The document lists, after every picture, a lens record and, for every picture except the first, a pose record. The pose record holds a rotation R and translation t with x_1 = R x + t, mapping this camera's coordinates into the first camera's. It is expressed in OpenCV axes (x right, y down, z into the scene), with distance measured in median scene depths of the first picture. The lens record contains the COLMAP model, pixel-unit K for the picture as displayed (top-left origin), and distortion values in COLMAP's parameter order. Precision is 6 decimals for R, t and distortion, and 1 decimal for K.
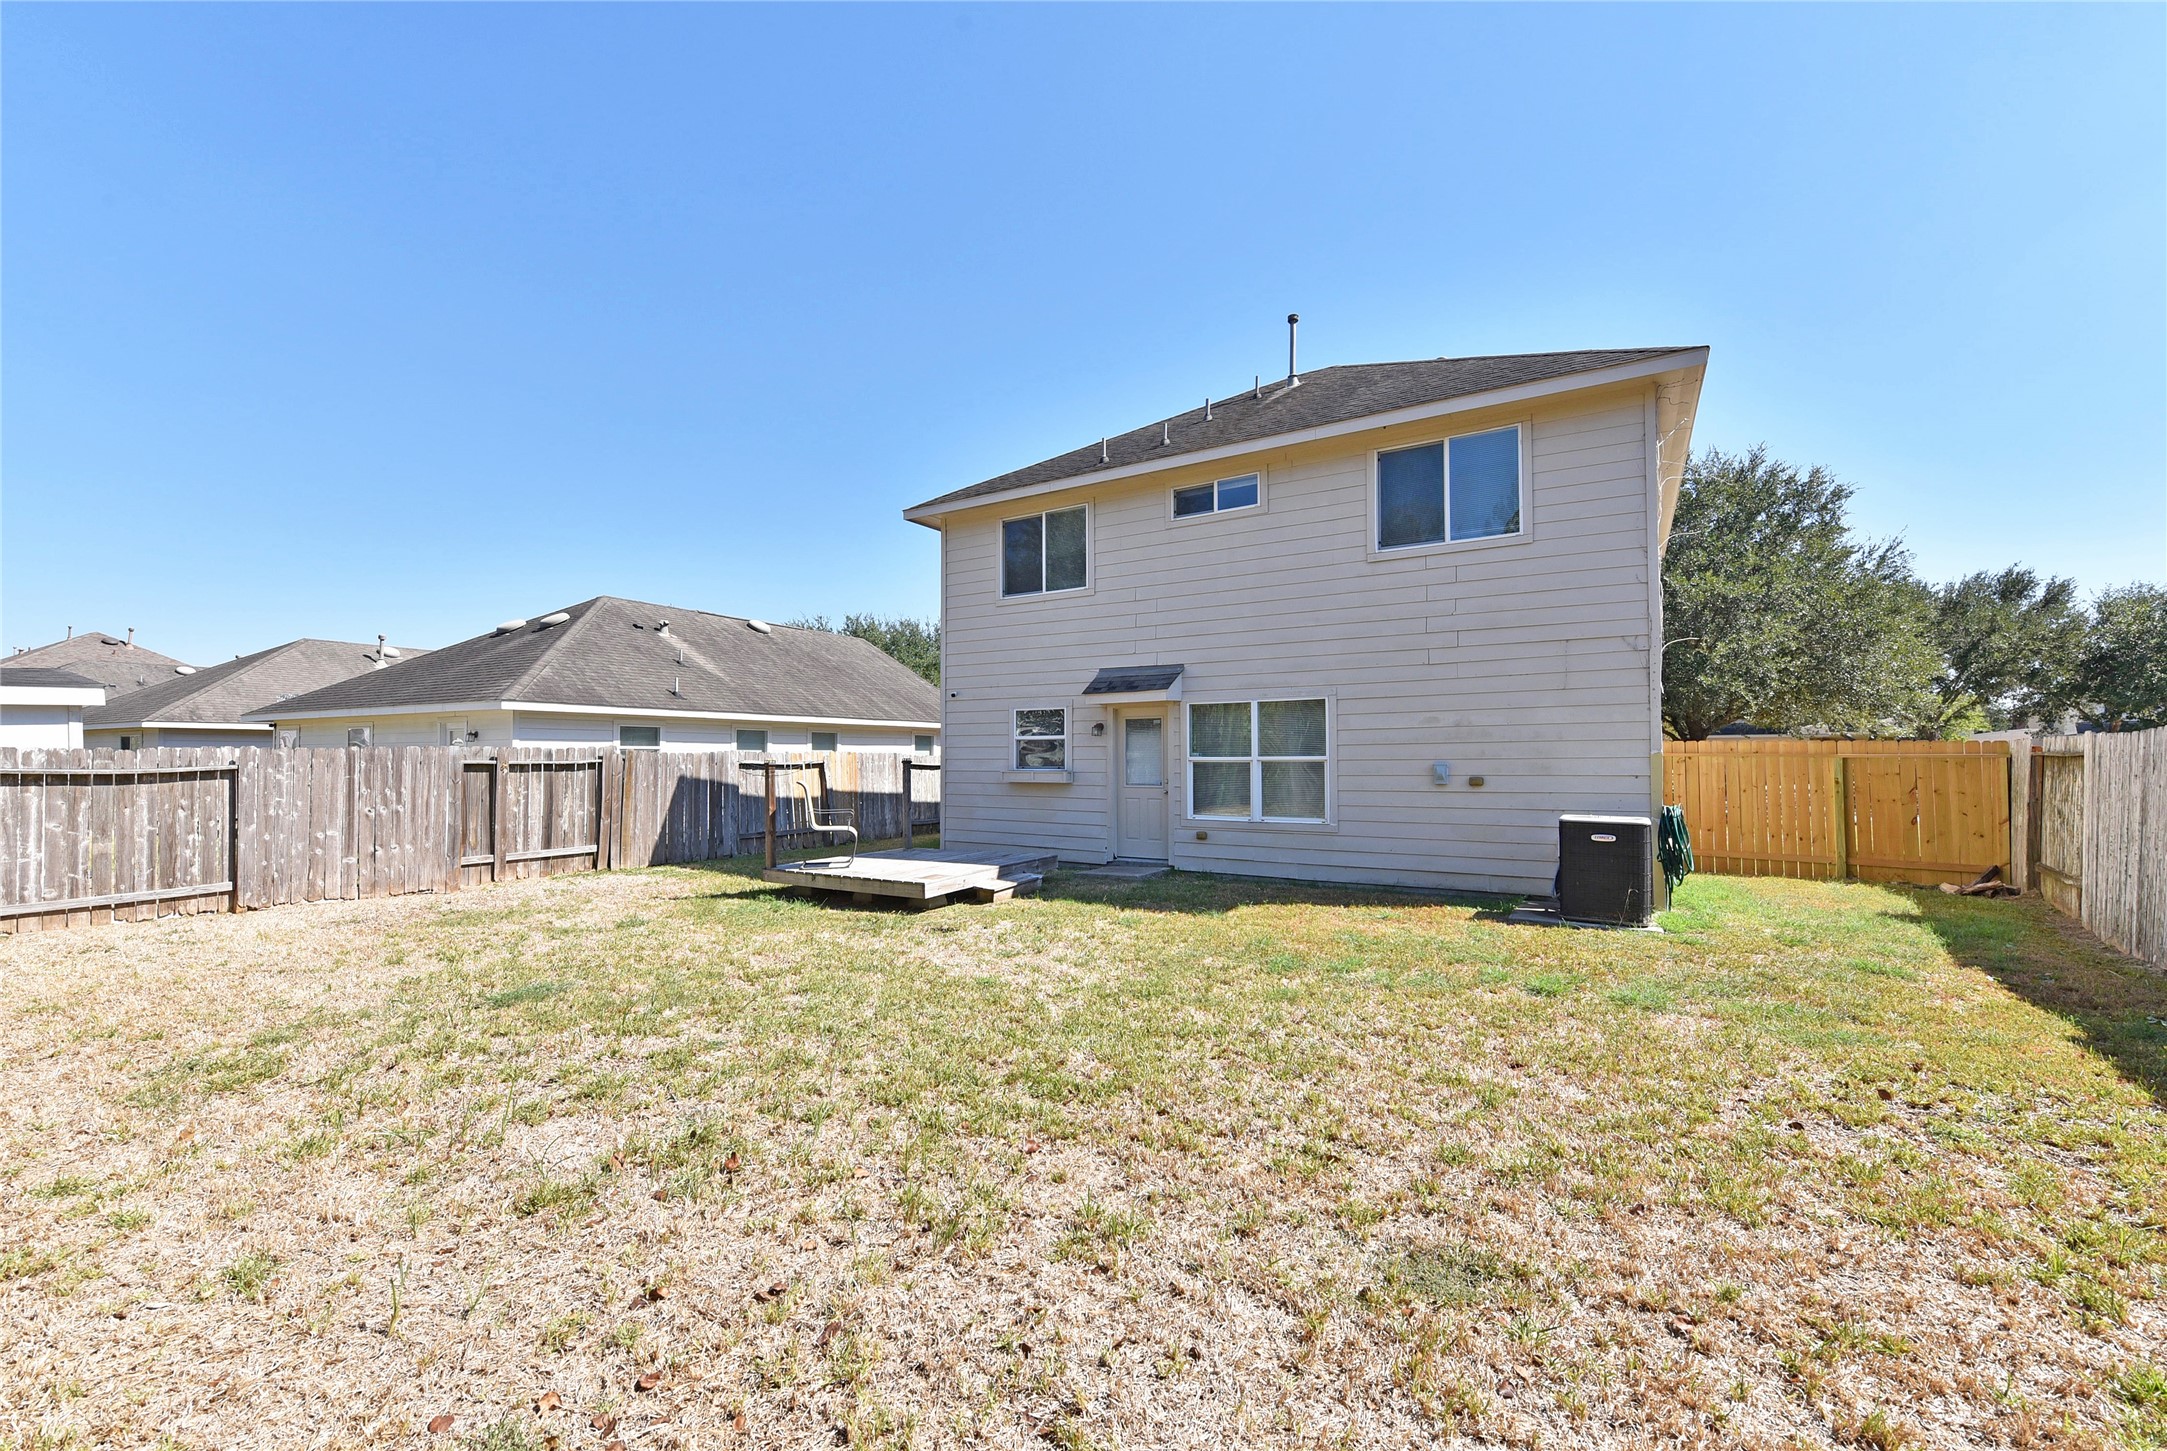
lens RADIAL K [[859.2, 0, 1083.5], [0, 859.2, 725.5], [0, 0, 1]] dist [-0.002607, -0.000361]
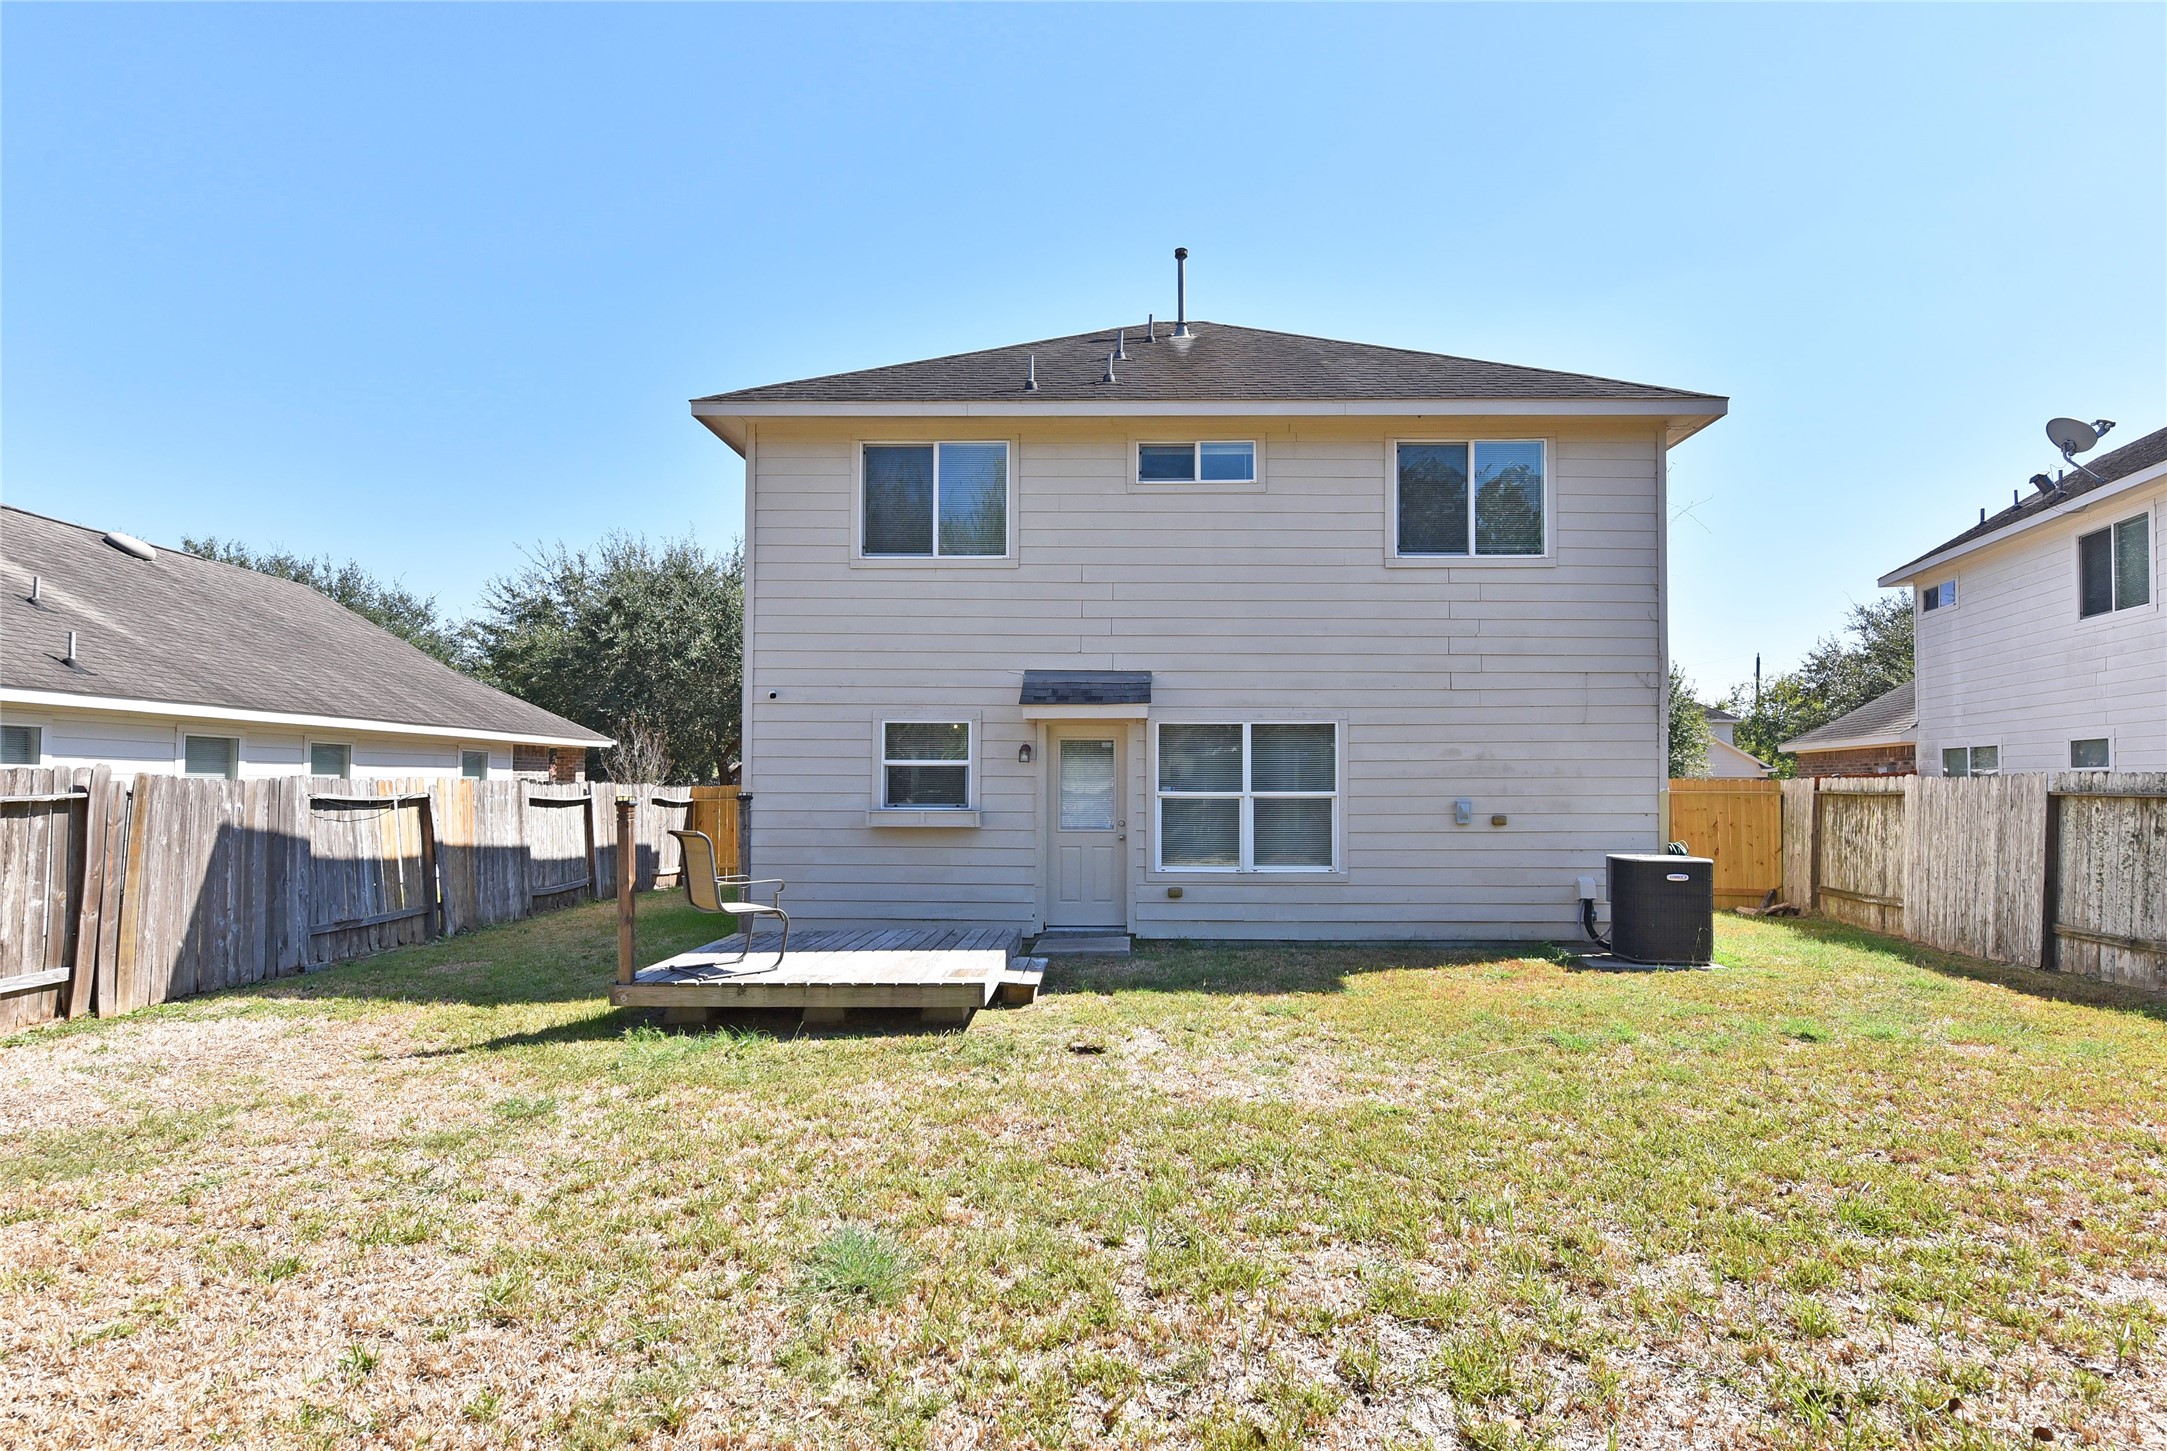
lens RADIAL K [[1100.2, 0, 1099.1], [0, 1100.2, 735.0], [0, 0, 1]] dist [0.000667, 0.000329]
pose [[0.860233, 0.028948, 0.509078, -0.405917], [-0.024397, 0.999580, -0.015613, 0.002160], [-0.509317, 0.001010, 0.860579, 0.166170]]
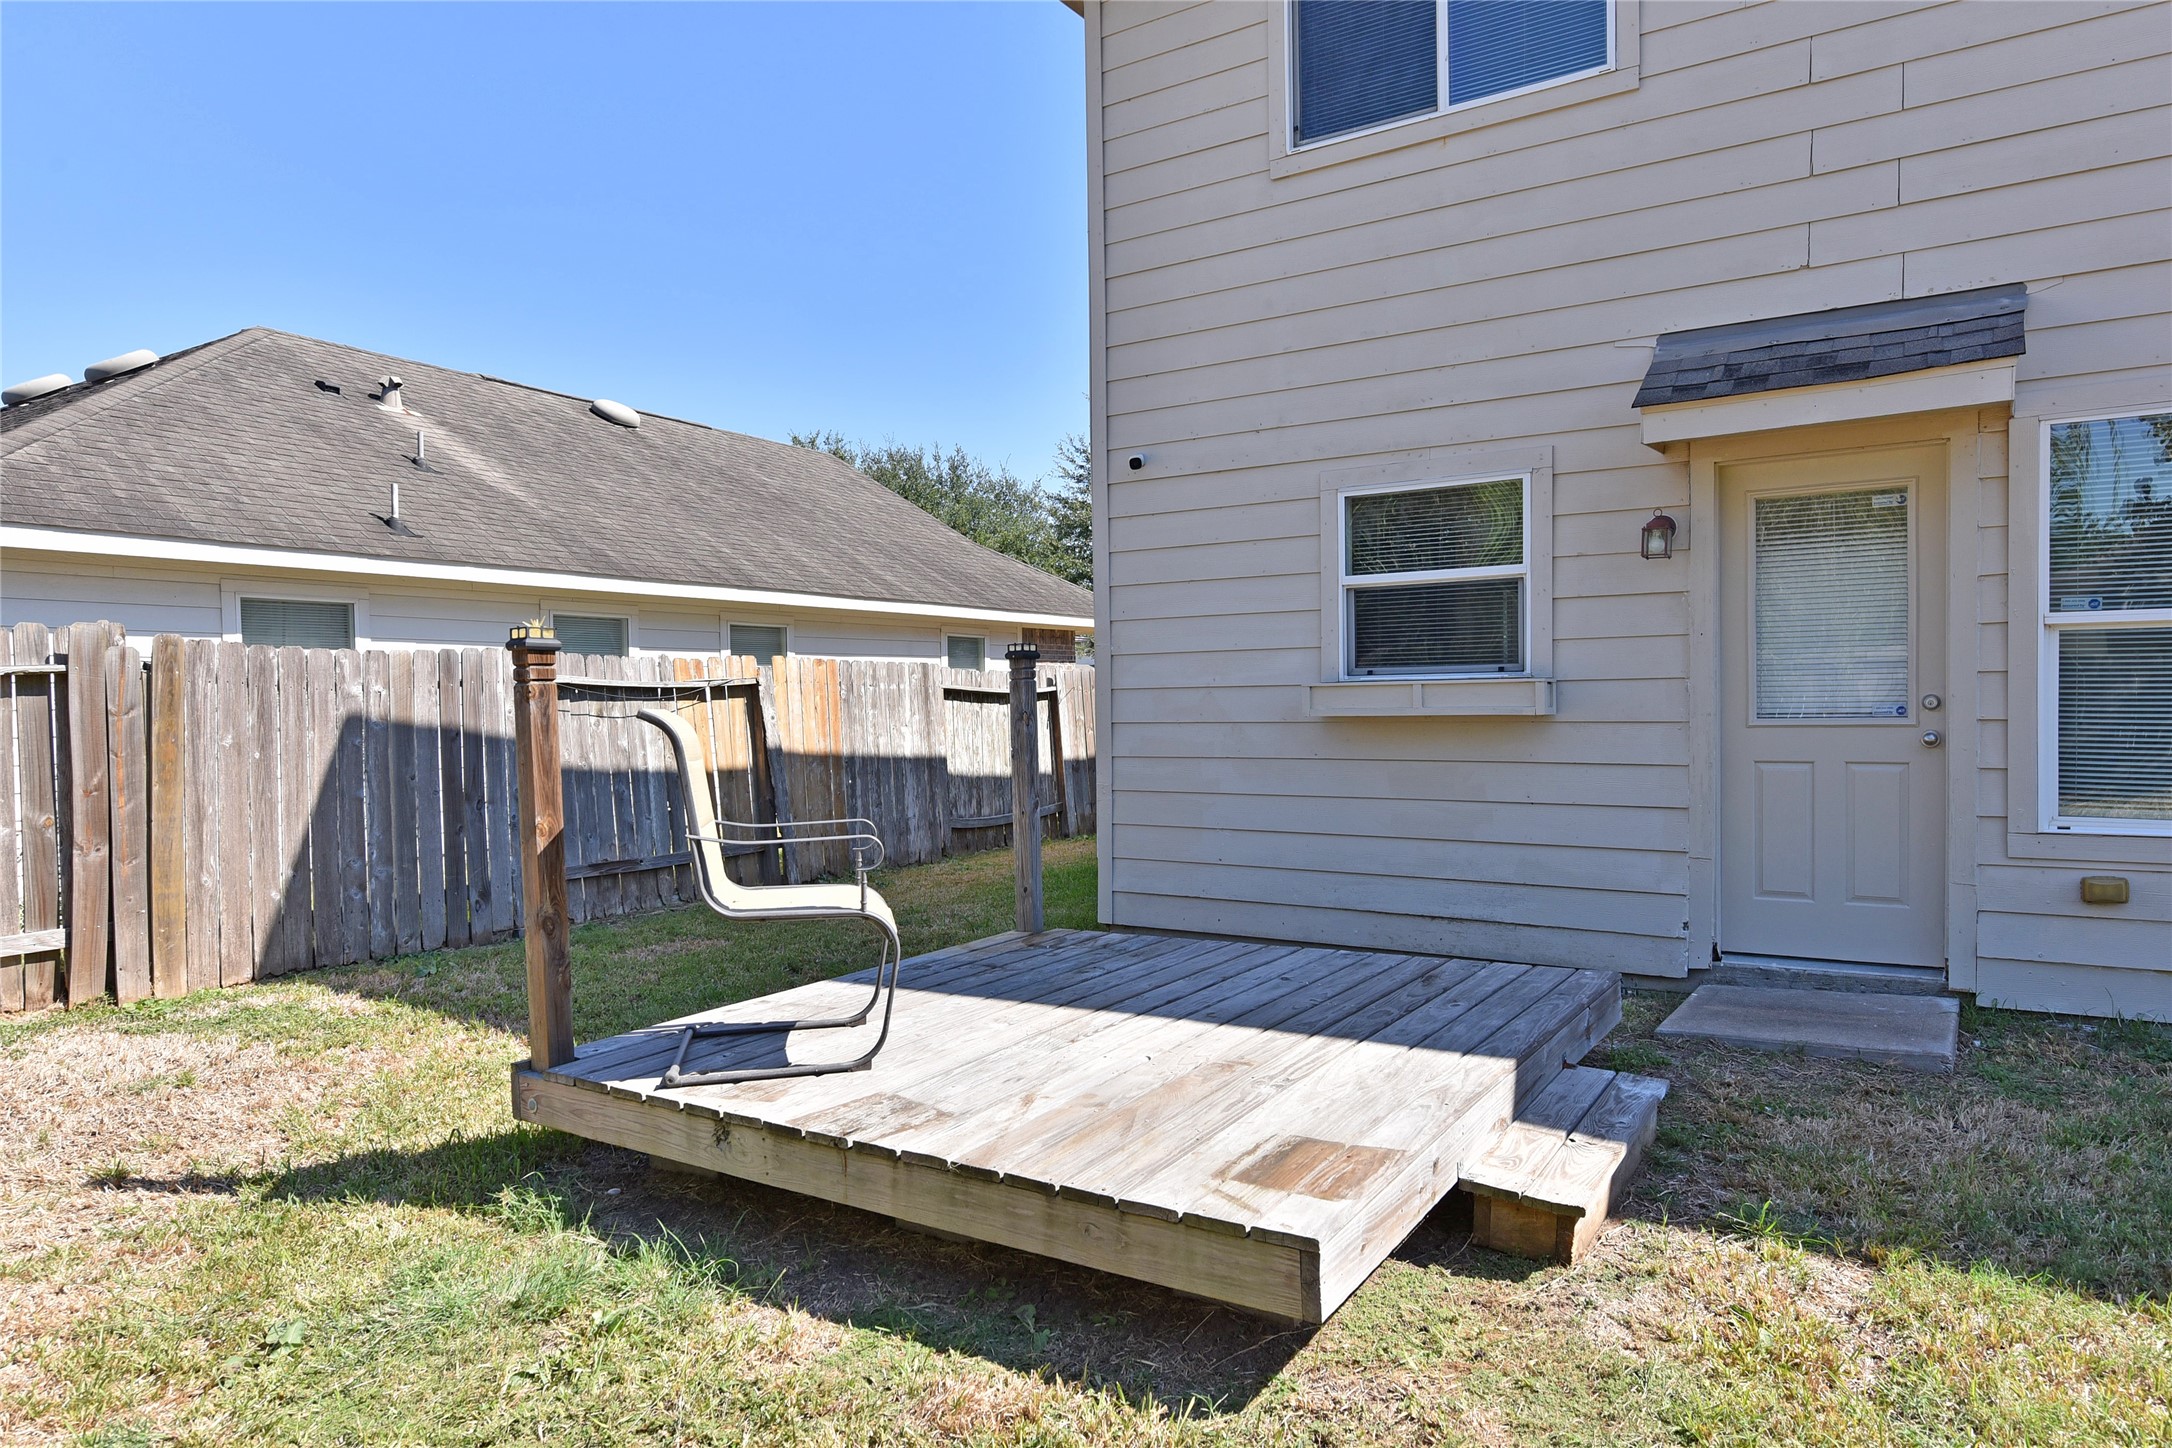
lens RADIAL K [[1298.4, 0, 1152.6], [0, 1298.4, 733.2], [0, 0, 1]] dist [-0.002662, 0.001424]
pose [[0.999908, -0.013429, -0.002020, -0.161399], [0.013529, 0.997914, 0.063125, 0.042560], [0.001168, -0.063147, 0.998004, 0.543272]]
